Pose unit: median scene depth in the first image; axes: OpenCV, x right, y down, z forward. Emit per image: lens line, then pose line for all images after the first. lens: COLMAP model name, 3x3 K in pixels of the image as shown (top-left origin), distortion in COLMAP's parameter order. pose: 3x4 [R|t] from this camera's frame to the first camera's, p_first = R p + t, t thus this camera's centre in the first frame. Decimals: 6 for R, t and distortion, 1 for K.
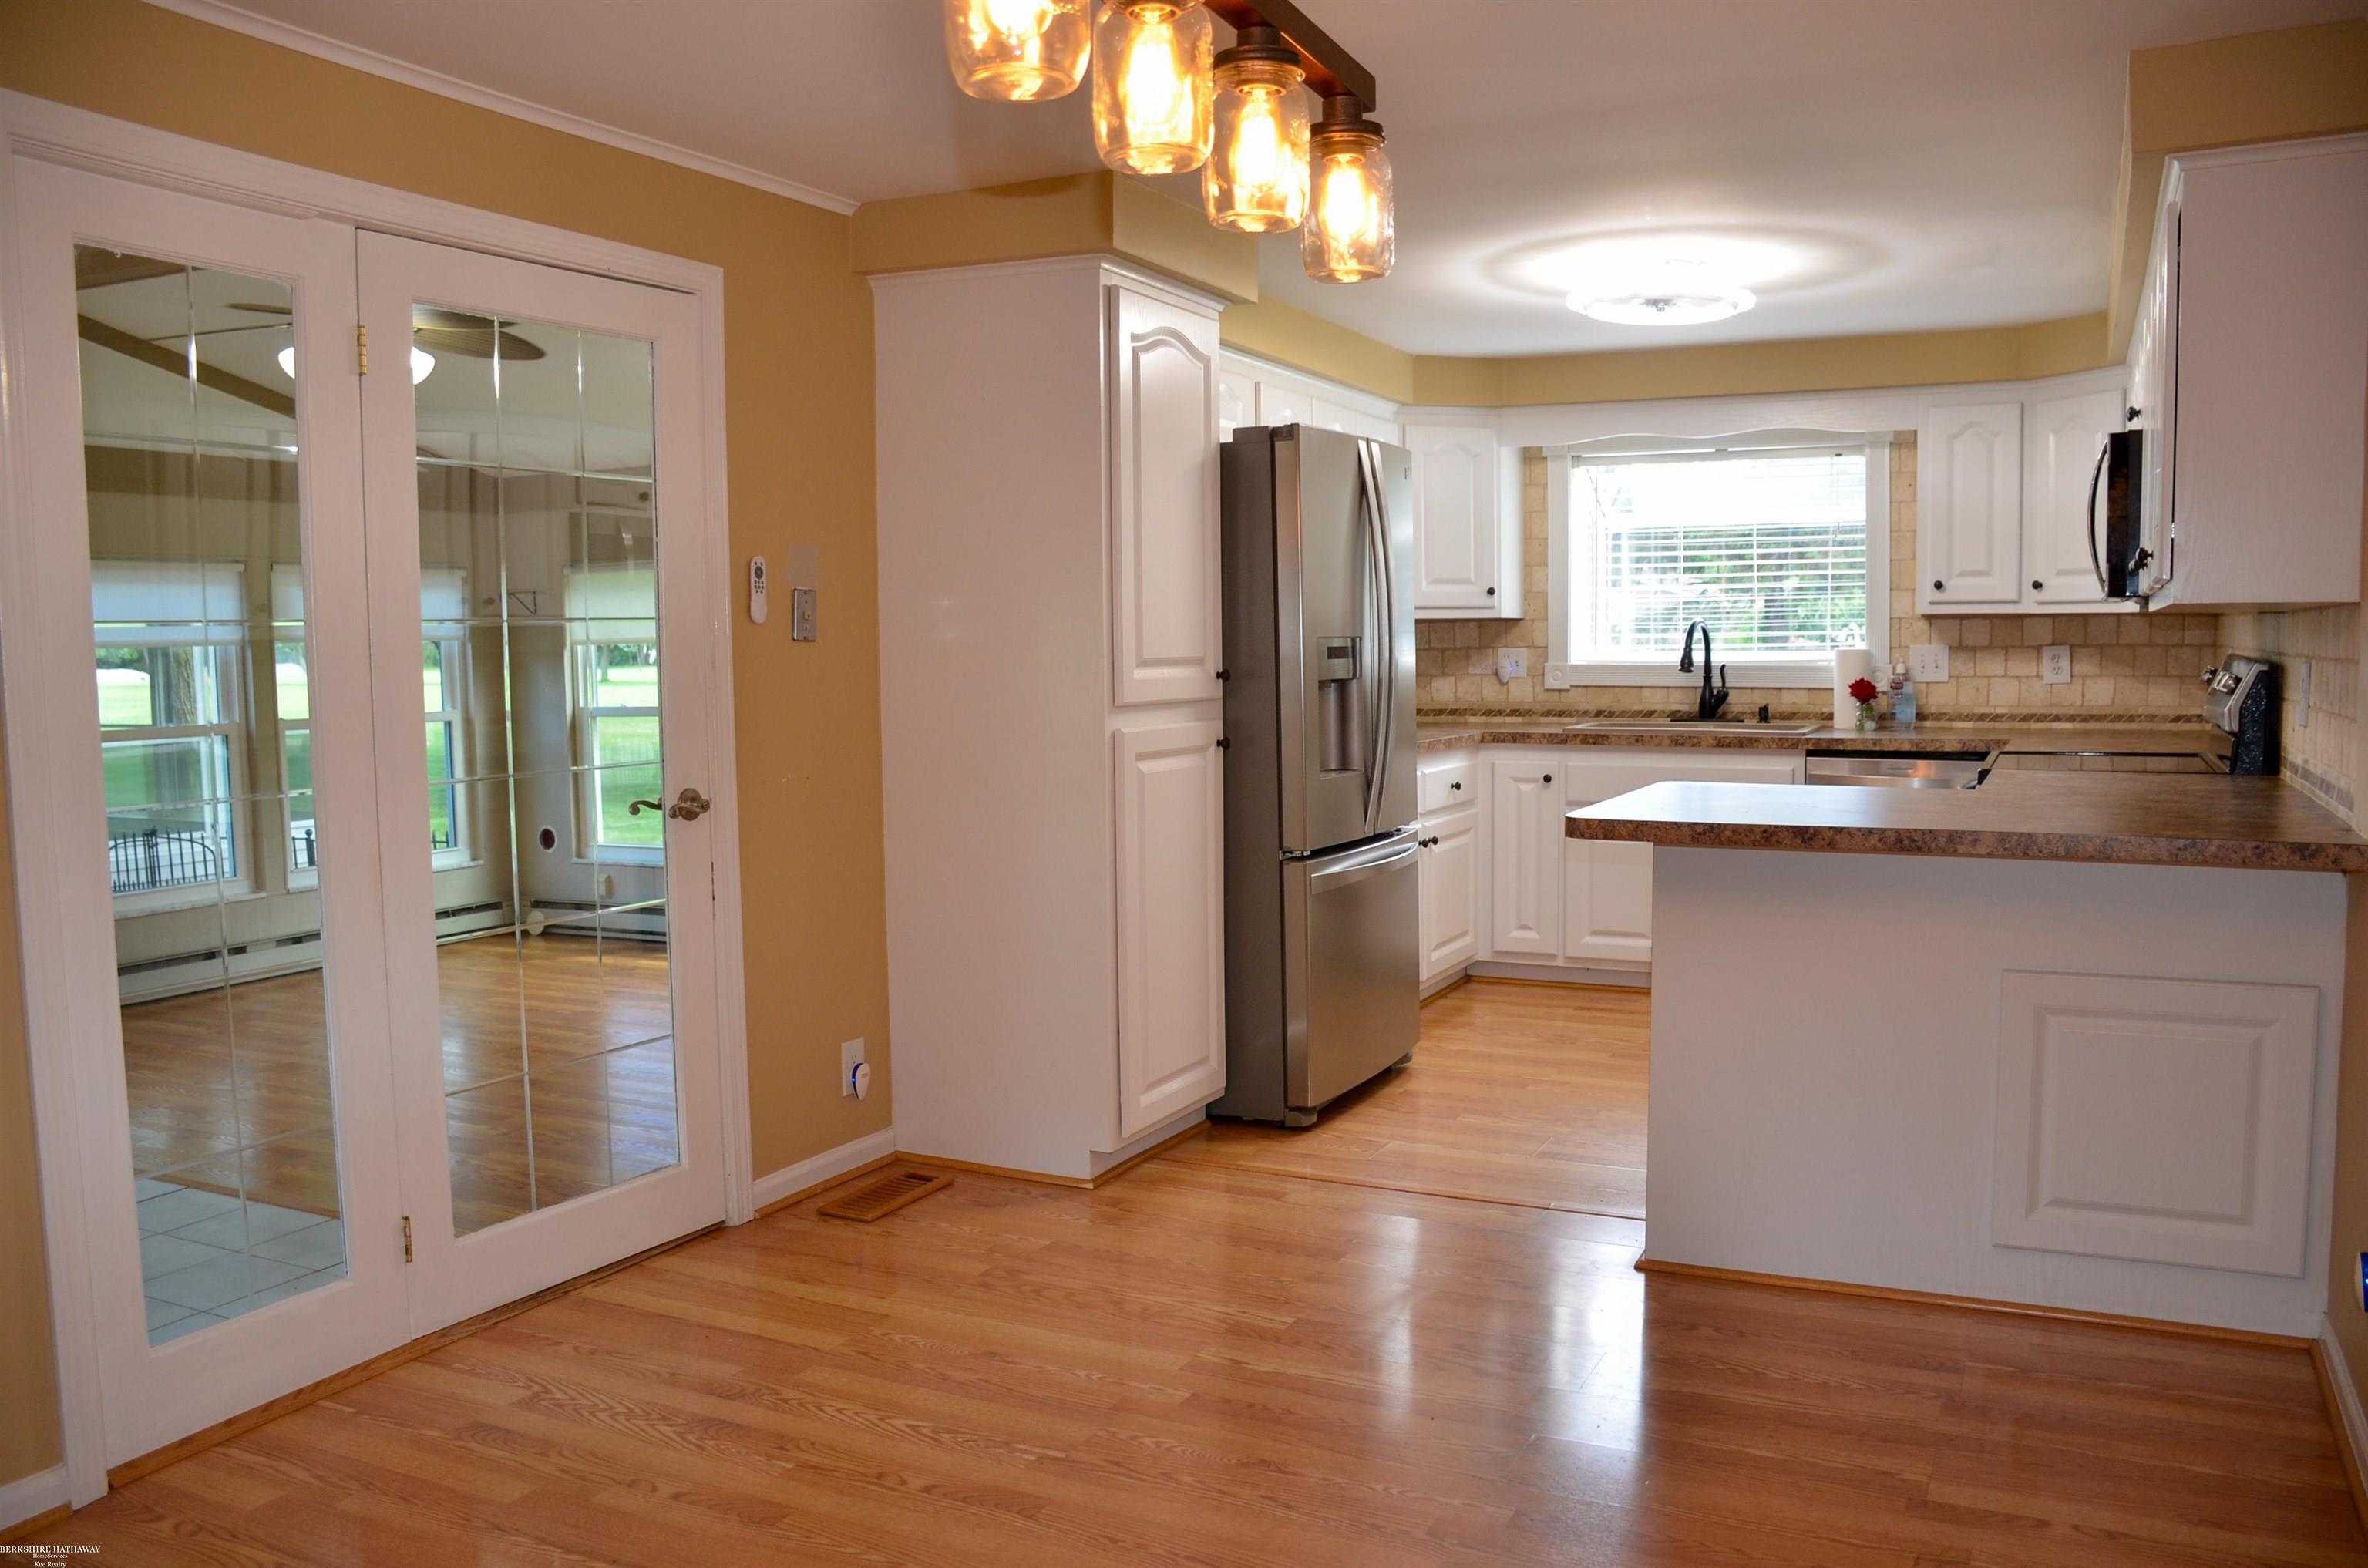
lens RADIAL K [[1842.8, 0, 1185.2], [0, 1842.8, 782.5], [0, 0, 1]] dist [-0.102048, 0.051215]
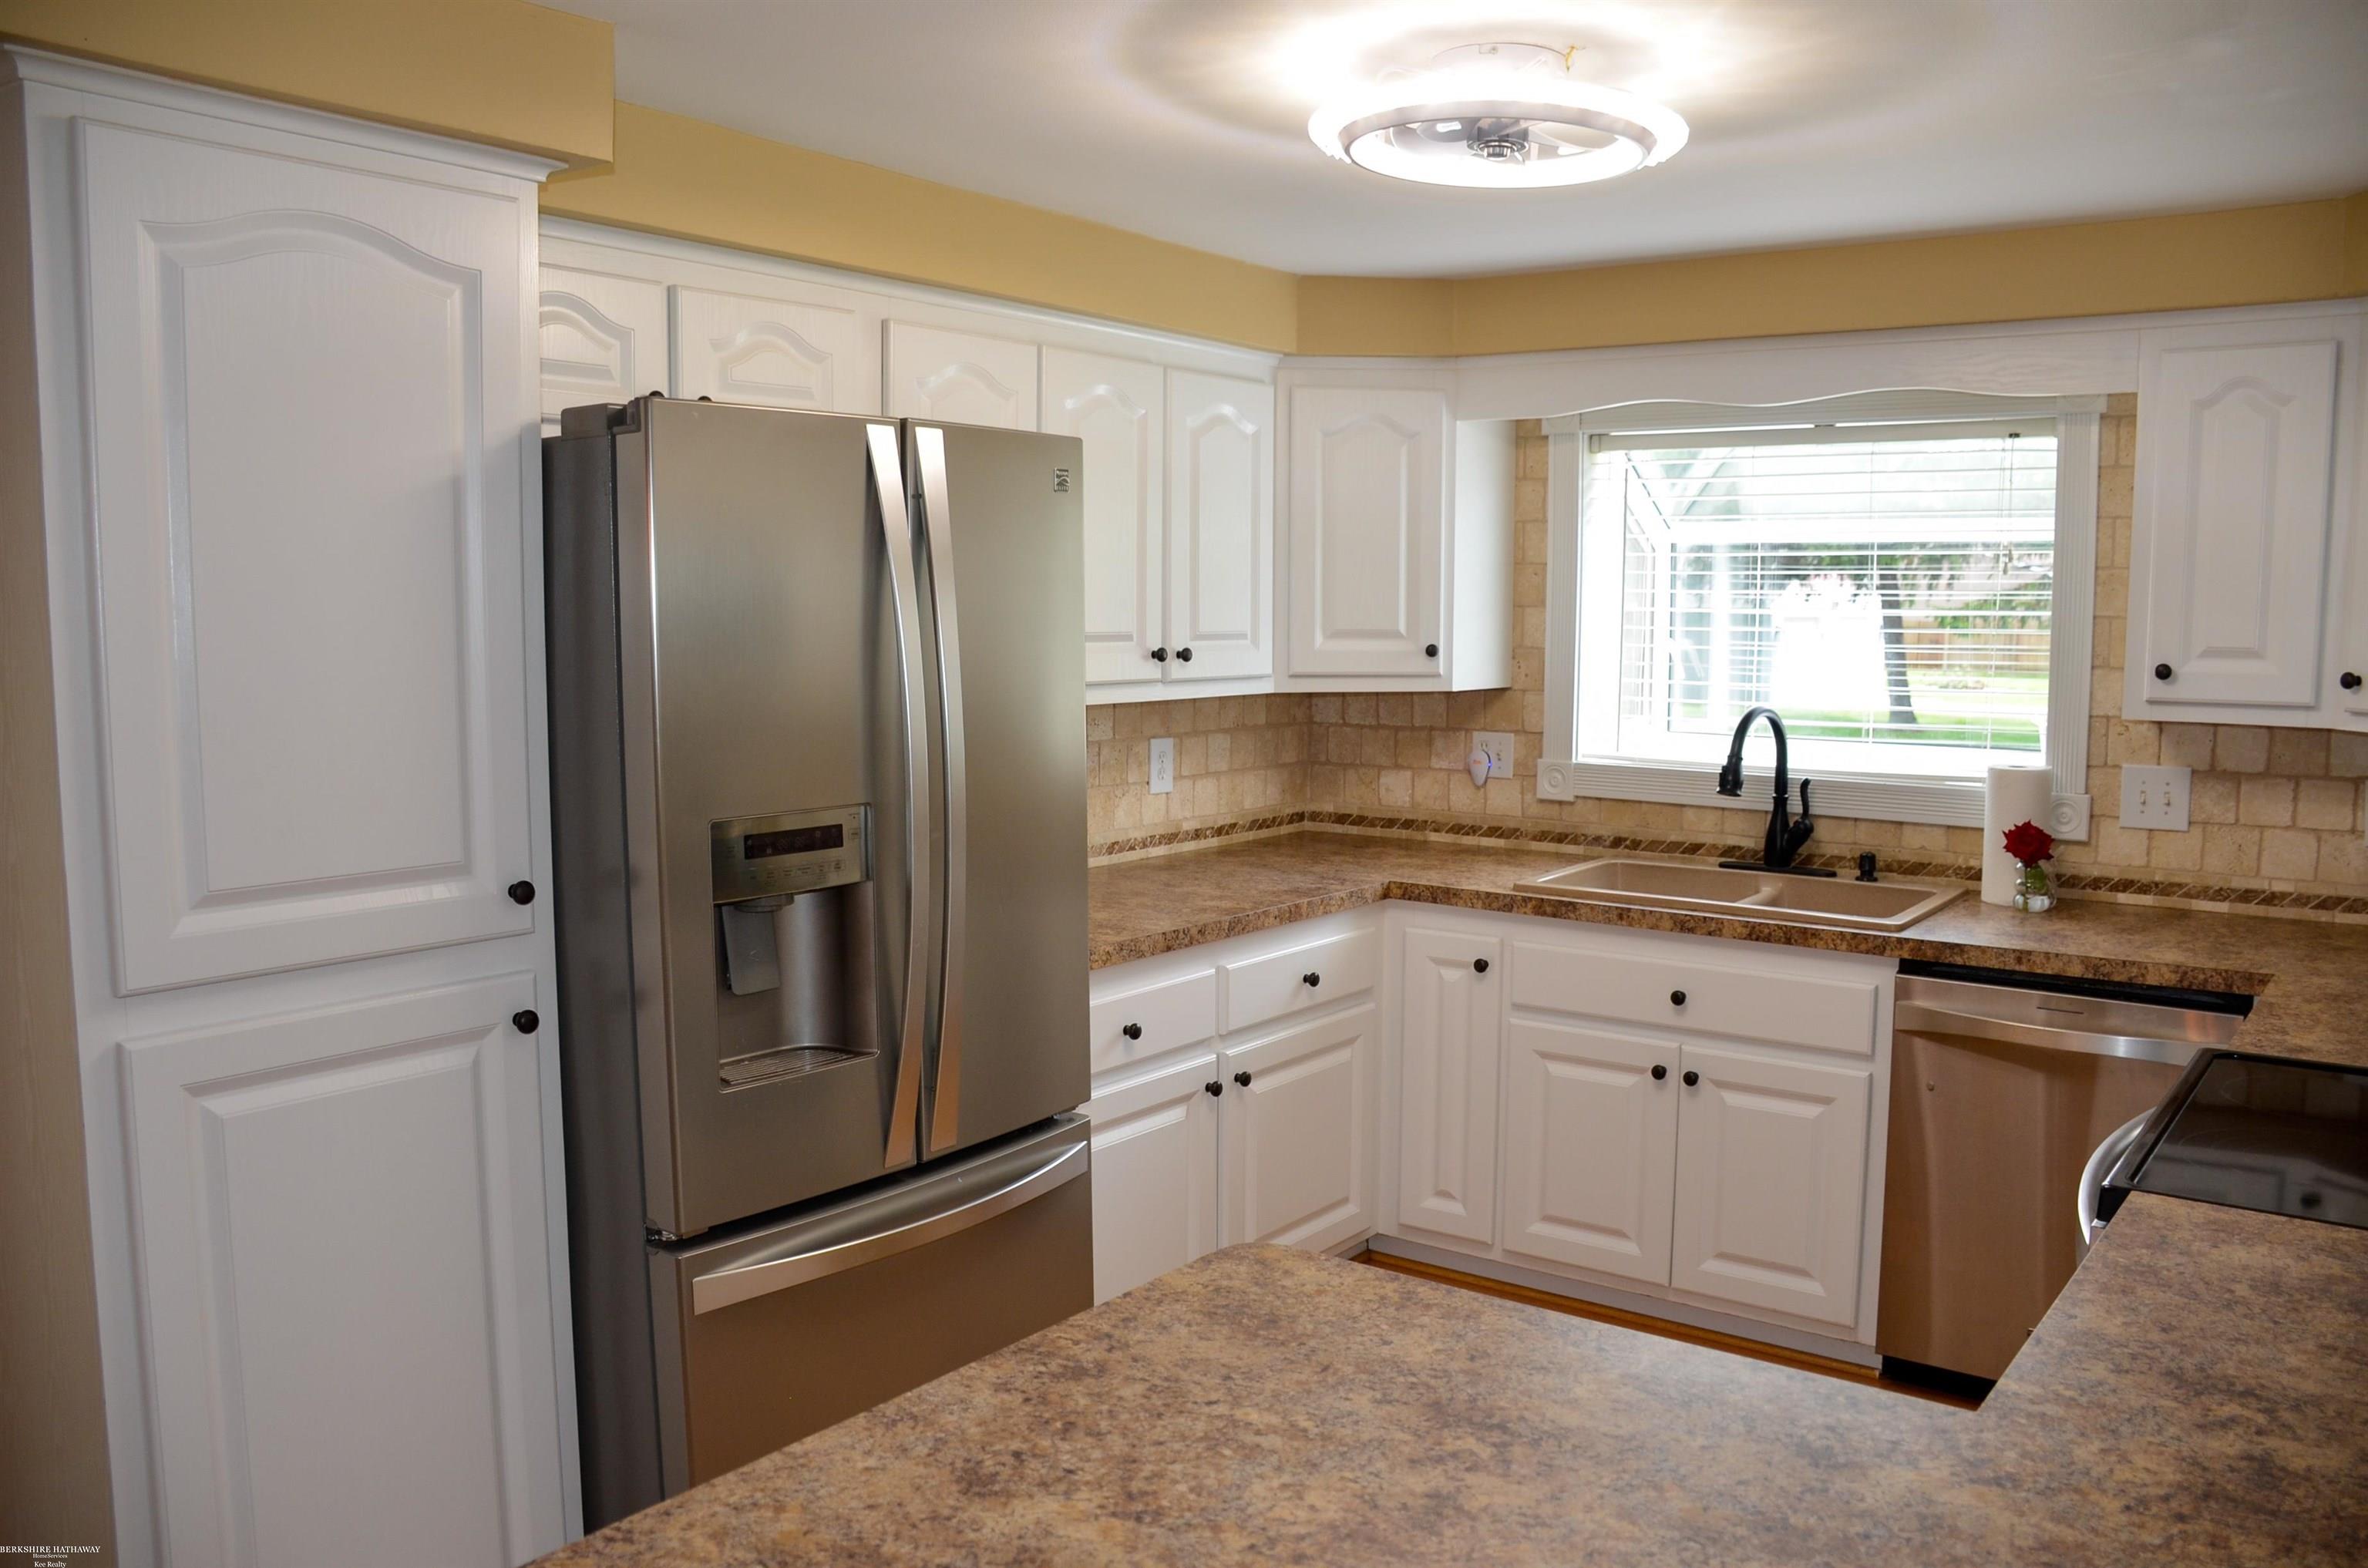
lens RADIAL K [[1842.8, 0, 1183.5], [0, 1842.8, 794.5], [0, 0, 1]] dist [-0.102048, 0.051215]
pose [[0.982480, 0.034243, -0.183197, 0.205884], [-0.028828, 0.999068, 0.032138, -0.074551], [0.184127, -0.026294, 0.982551, 0.370581]]
